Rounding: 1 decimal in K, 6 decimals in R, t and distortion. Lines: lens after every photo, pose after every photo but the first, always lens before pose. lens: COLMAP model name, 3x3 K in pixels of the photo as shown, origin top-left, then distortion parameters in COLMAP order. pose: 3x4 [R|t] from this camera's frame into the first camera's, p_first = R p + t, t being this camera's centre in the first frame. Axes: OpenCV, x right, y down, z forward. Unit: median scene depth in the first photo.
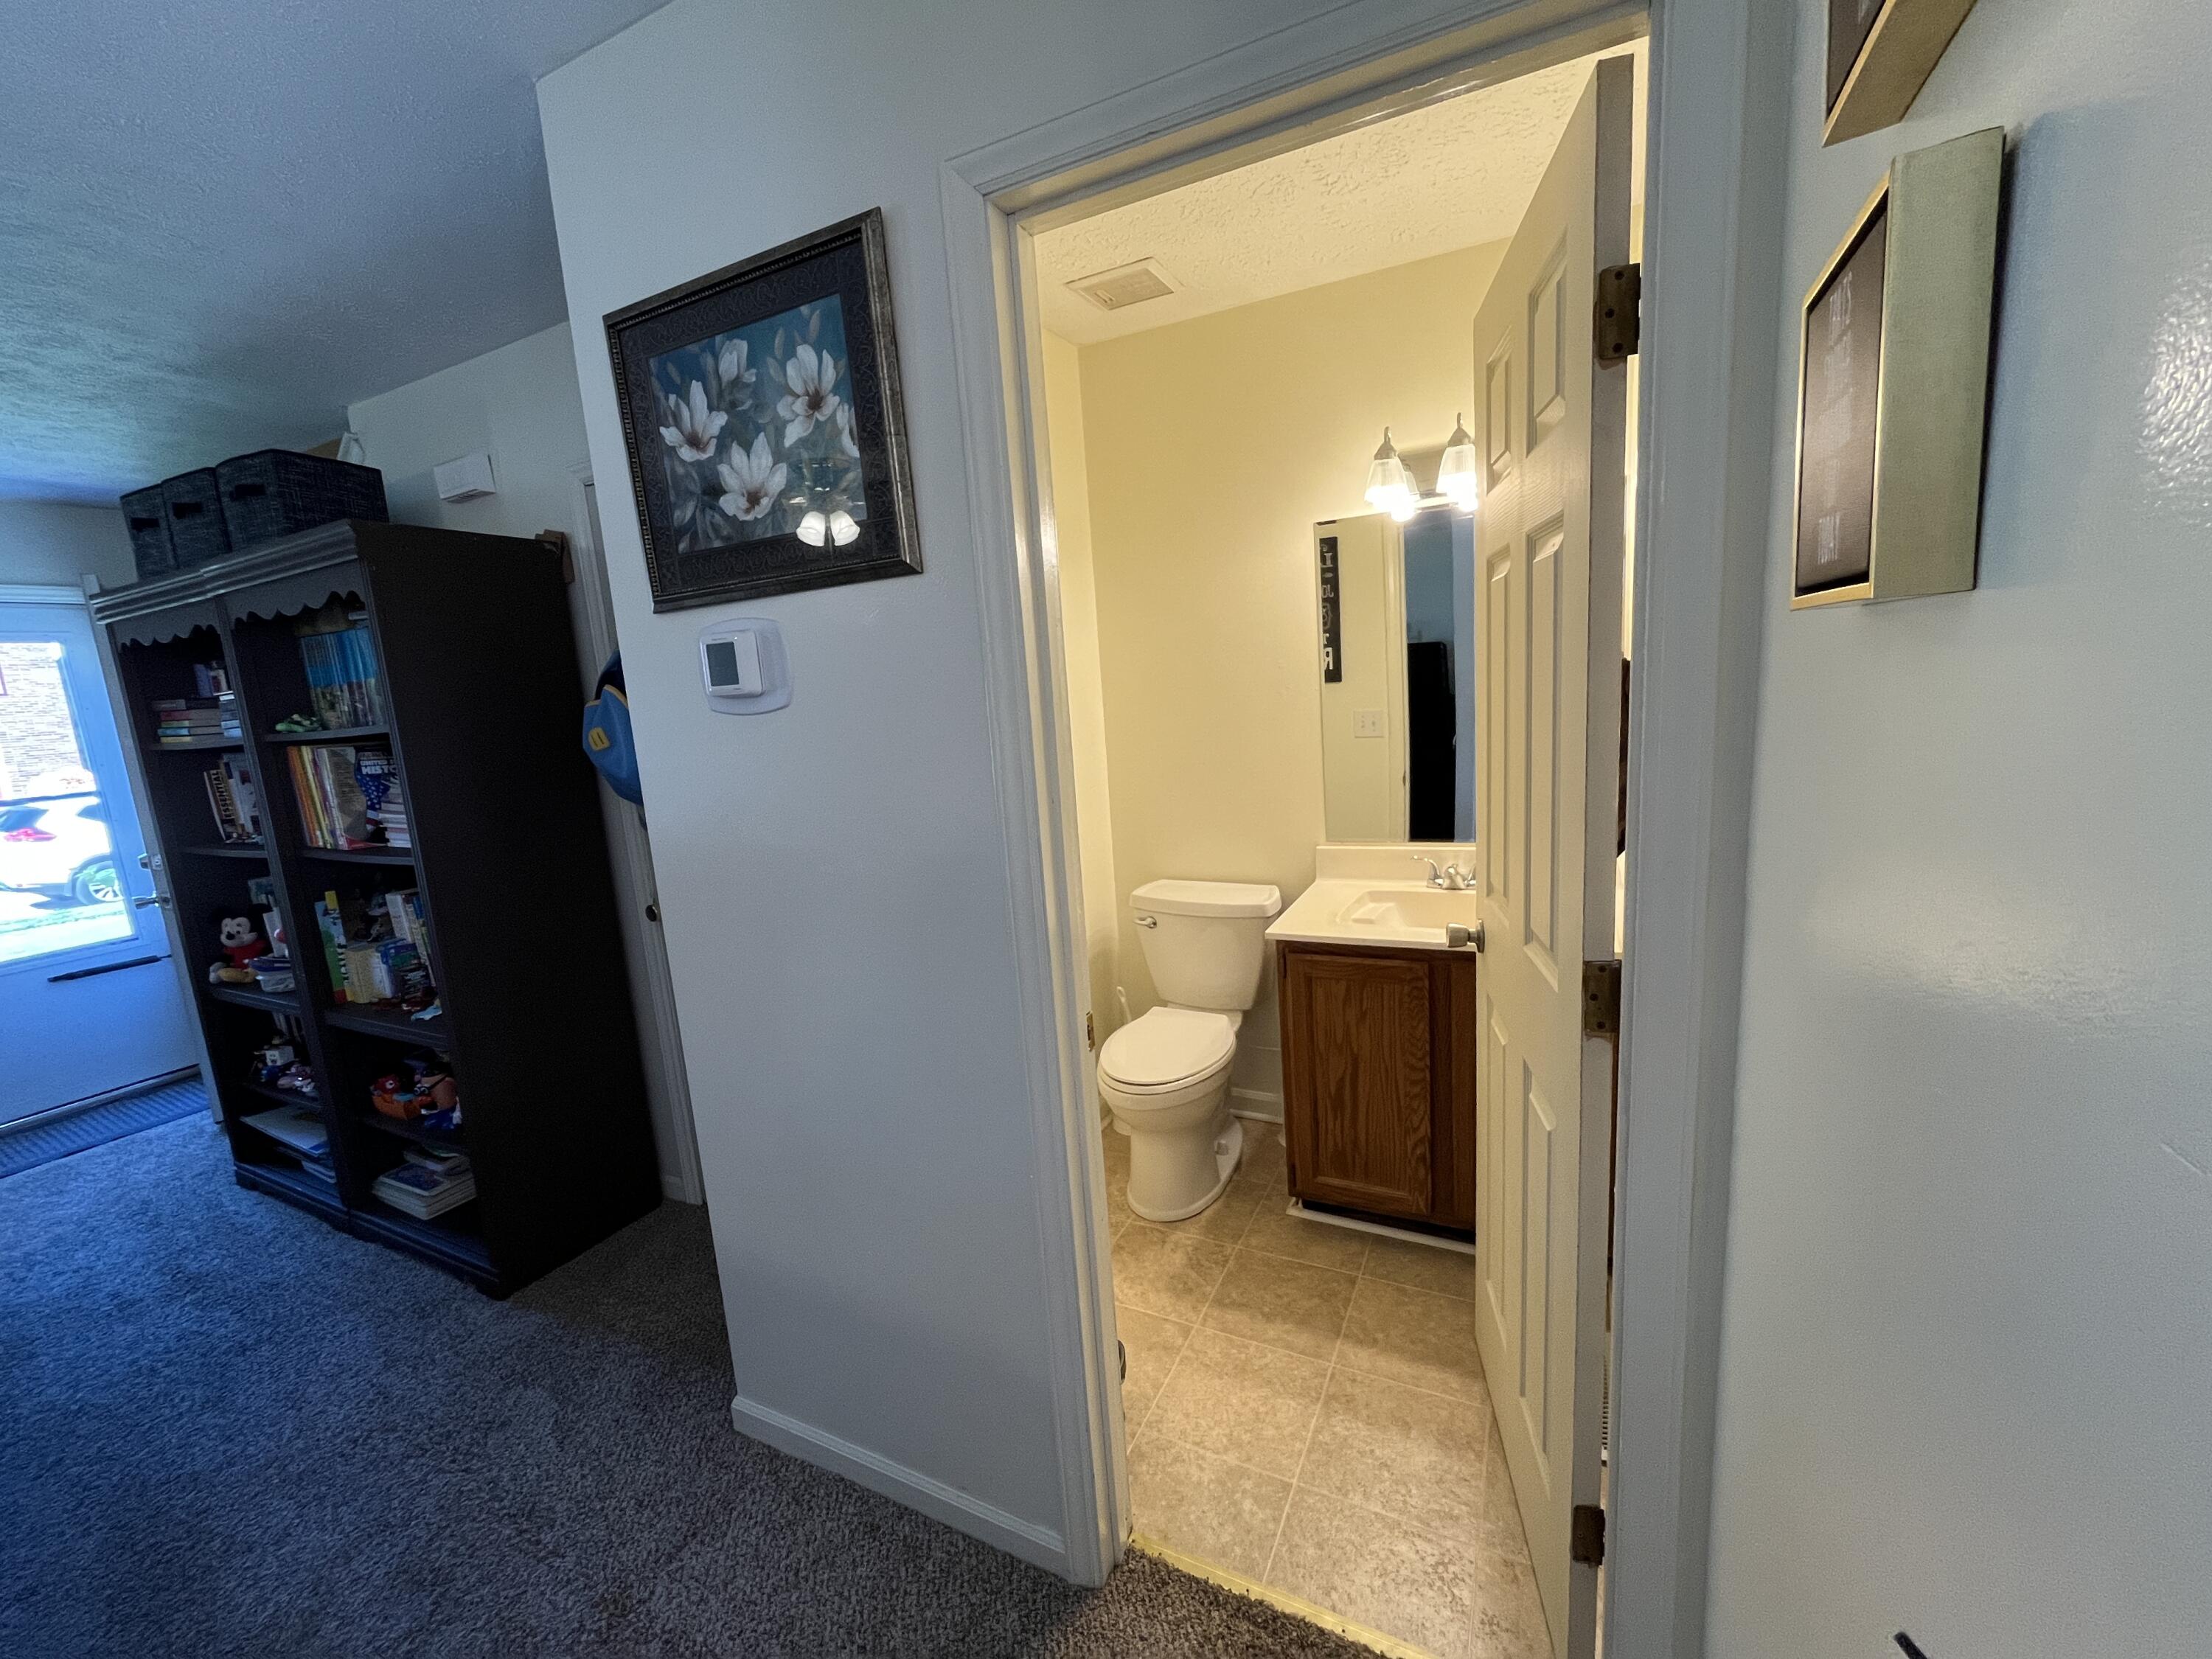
lens RADIAL K [[899.0, 0, 1106.0], [0, 899.0, 829.5], [0, 0, 1]] dist [-0.001225, -0.000234]
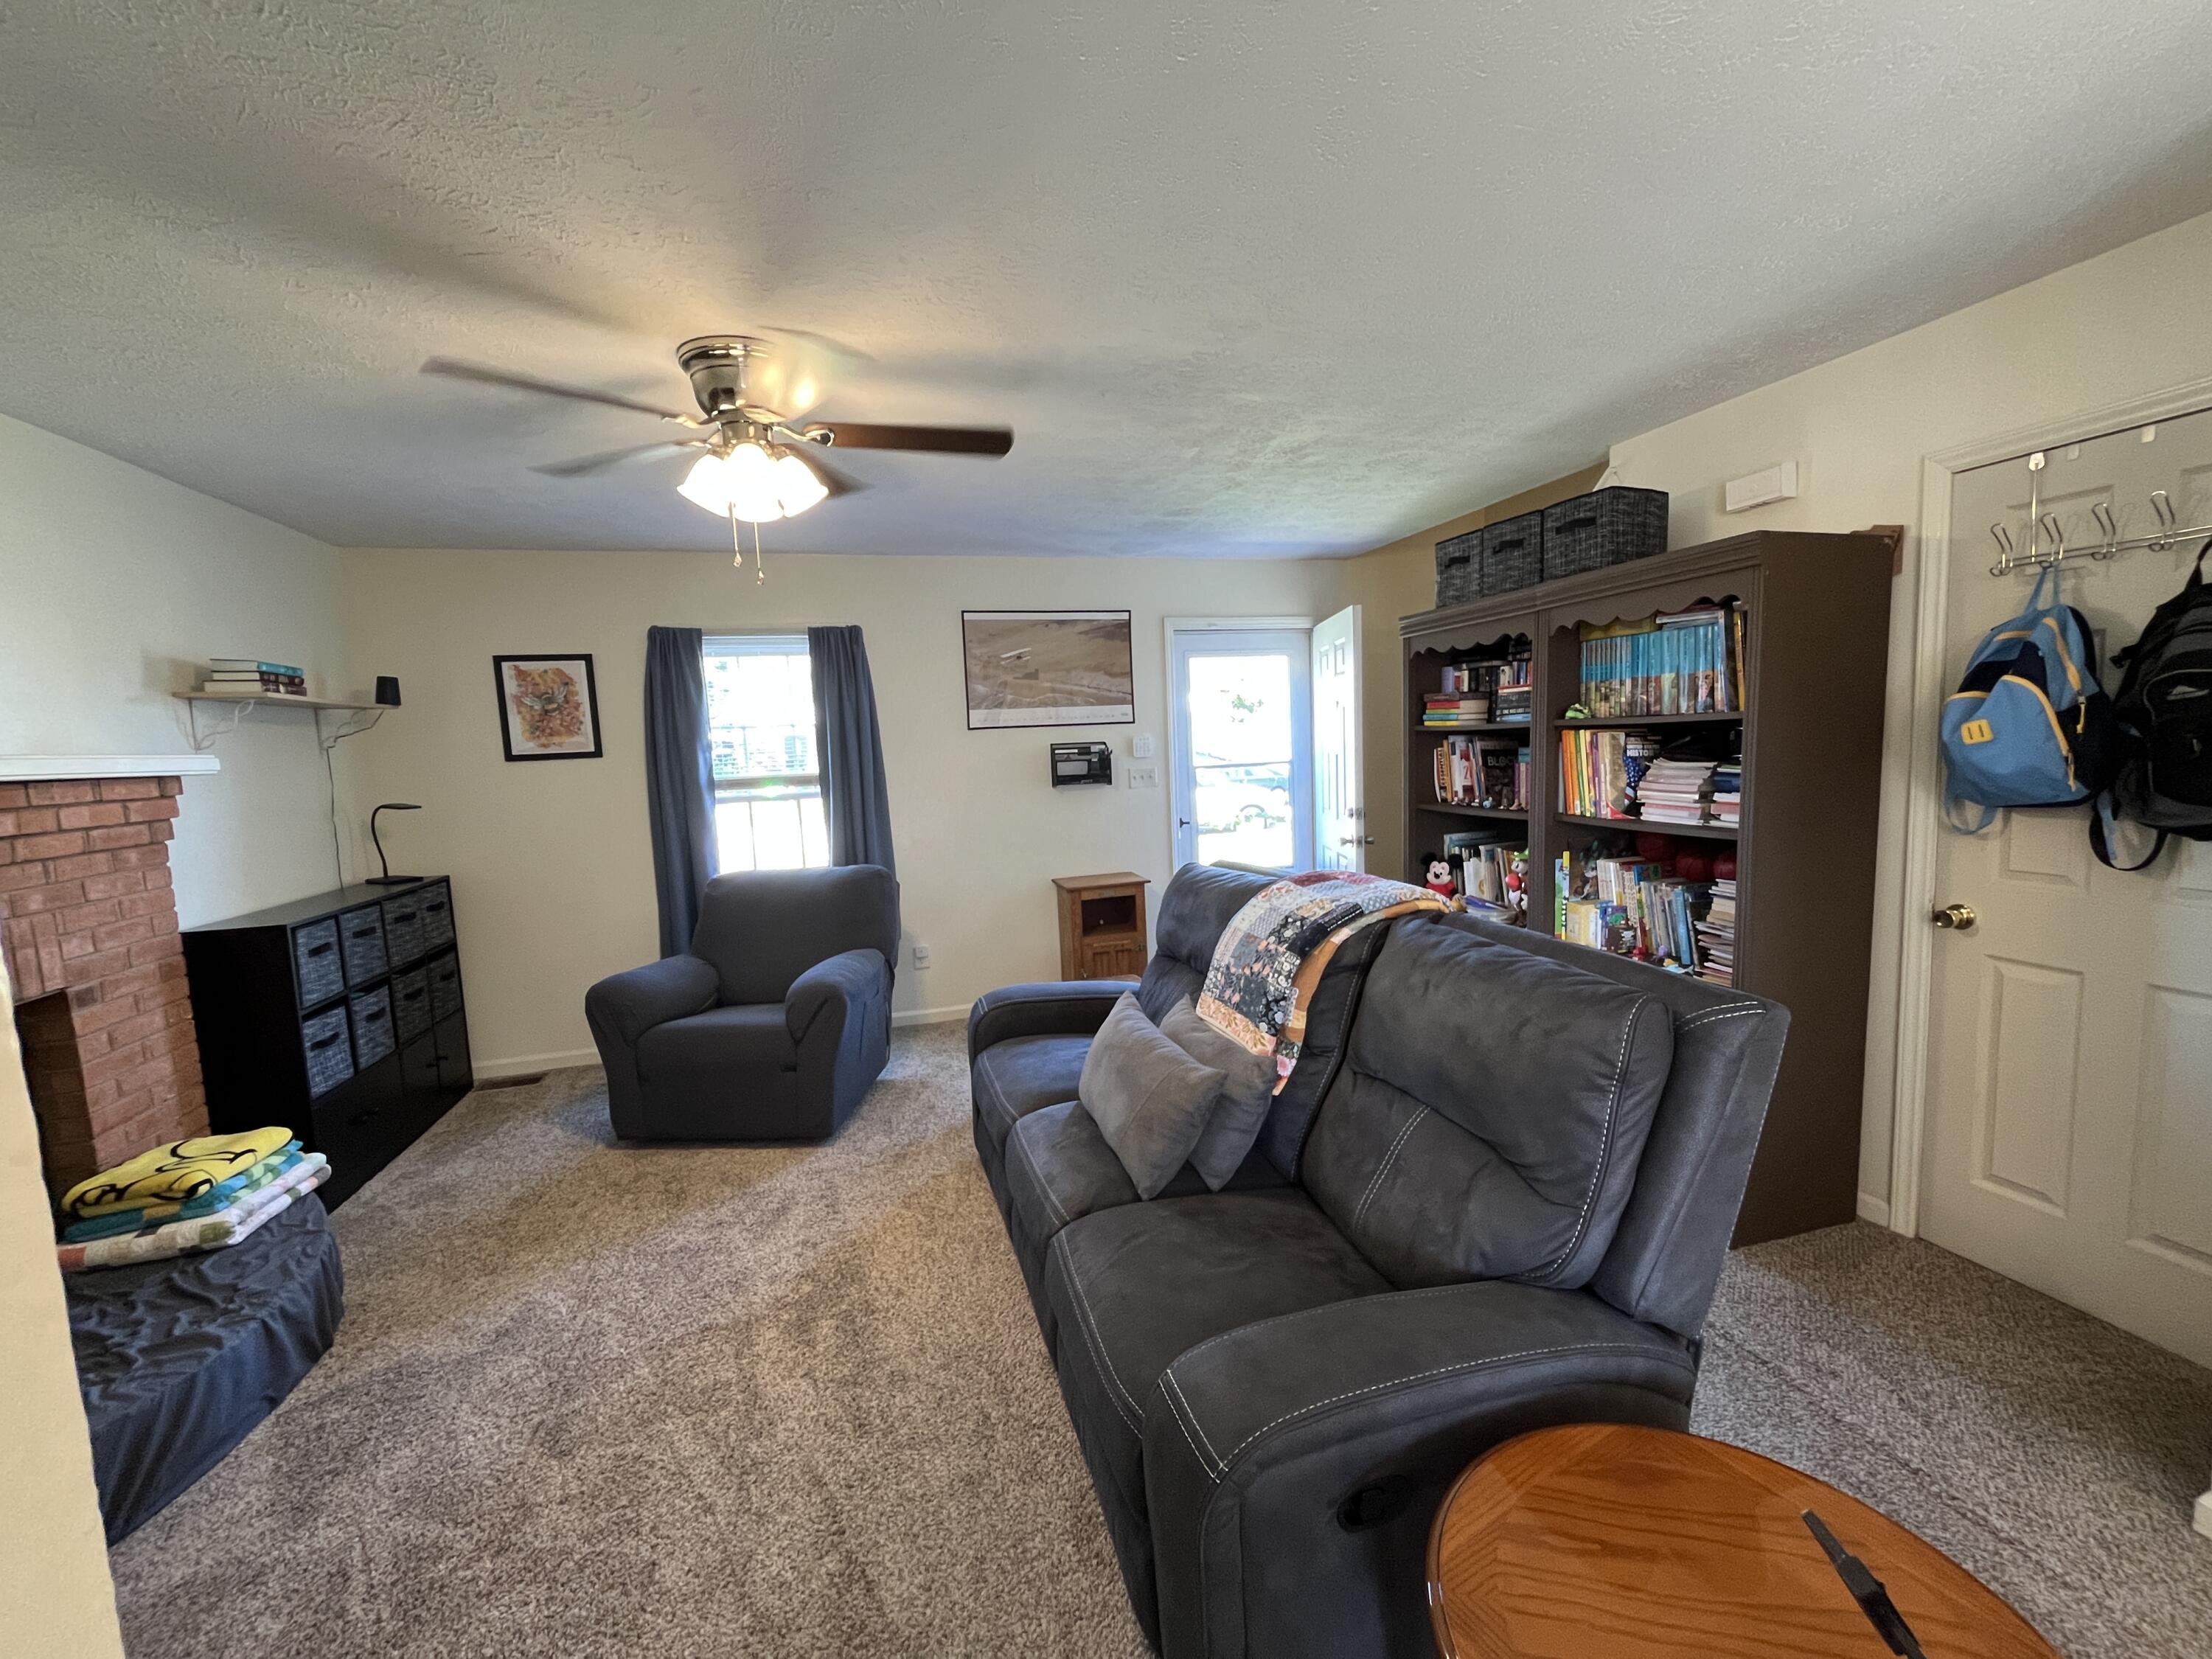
lens RADIAL K [[899.0, 0, 1106.0], [0, 899.0, 829.5], [0, 0, 1]] dist [-0.001225, -0.000234]
pose [[0.685607, 0.113737, -0.719032, -0.424079], [-0.123727, 0.991555, 0.038869, 0.068954], [0.717381, 0.062314, 0.693889, -0.281374]]
